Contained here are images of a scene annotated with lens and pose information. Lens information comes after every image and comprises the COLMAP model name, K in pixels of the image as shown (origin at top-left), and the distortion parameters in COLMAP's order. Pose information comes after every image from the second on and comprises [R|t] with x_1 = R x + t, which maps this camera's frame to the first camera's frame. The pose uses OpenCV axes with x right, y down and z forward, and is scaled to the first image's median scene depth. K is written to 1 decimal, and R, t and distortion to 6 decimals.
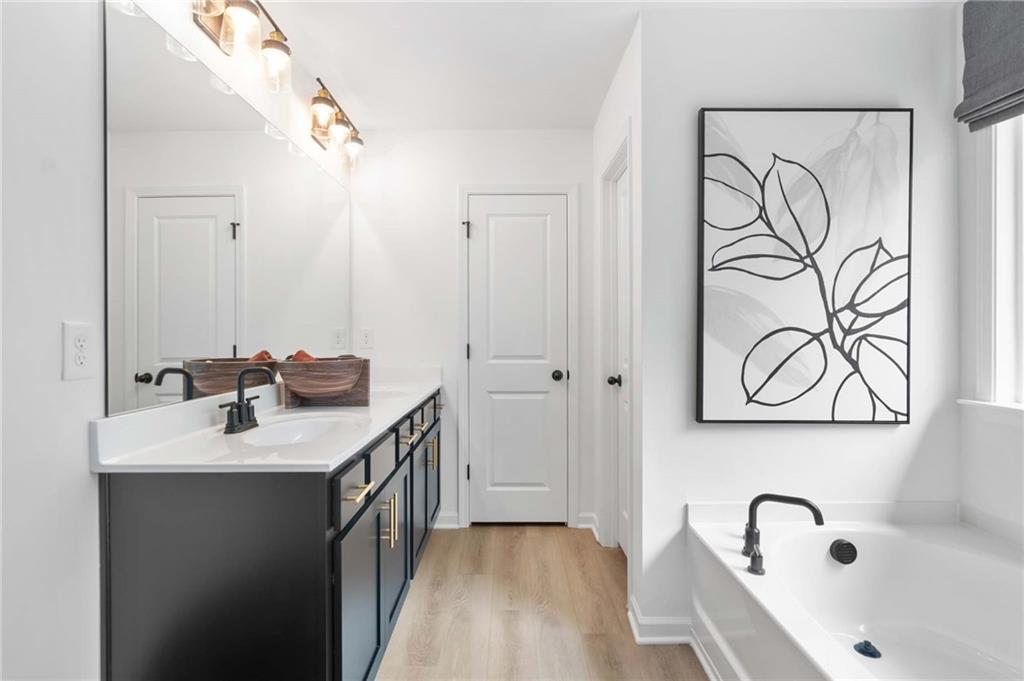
lens RADIAL K [[499.1, 0, 542.2], [0, 499.1, 348.4], [0, 0, 1]] dist [-0.002743, 0.002090]
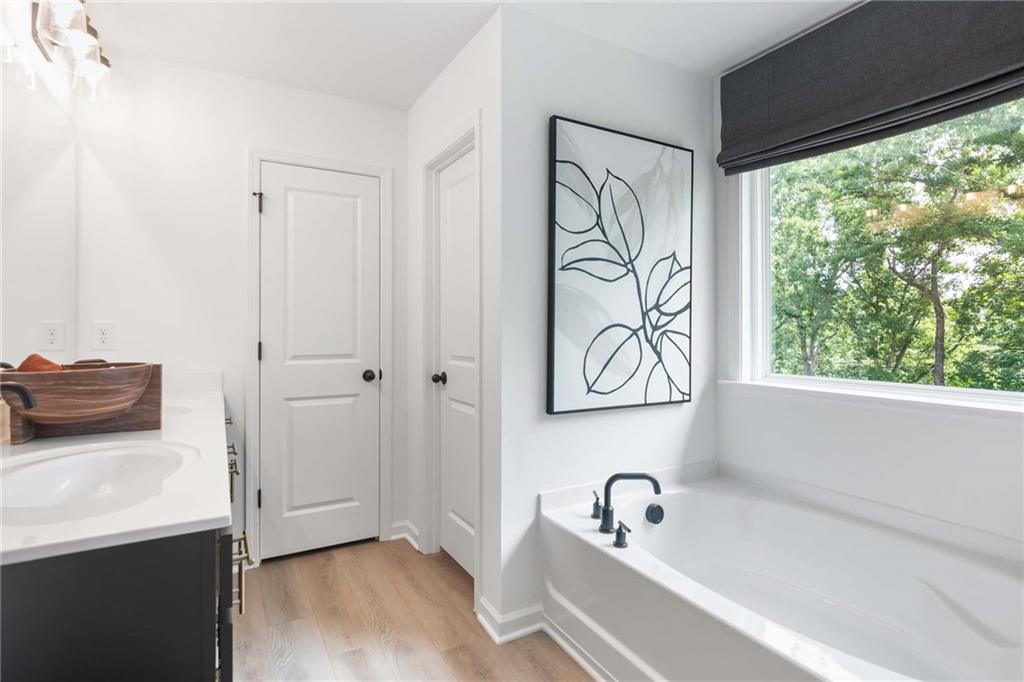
lens RADIAL K [[499.1, 0, 504.8], [0, 499.1, 340.3], [0, 0, 1]] dist [-0.002743, 0.002090]
pose [[0.876792, -0.009954, 0.480766, -0.270092], [0.014087, 0.999888, -0.004989, -0.002970], [-0.480663, 0.011147, 0.876835, 0.126772]]
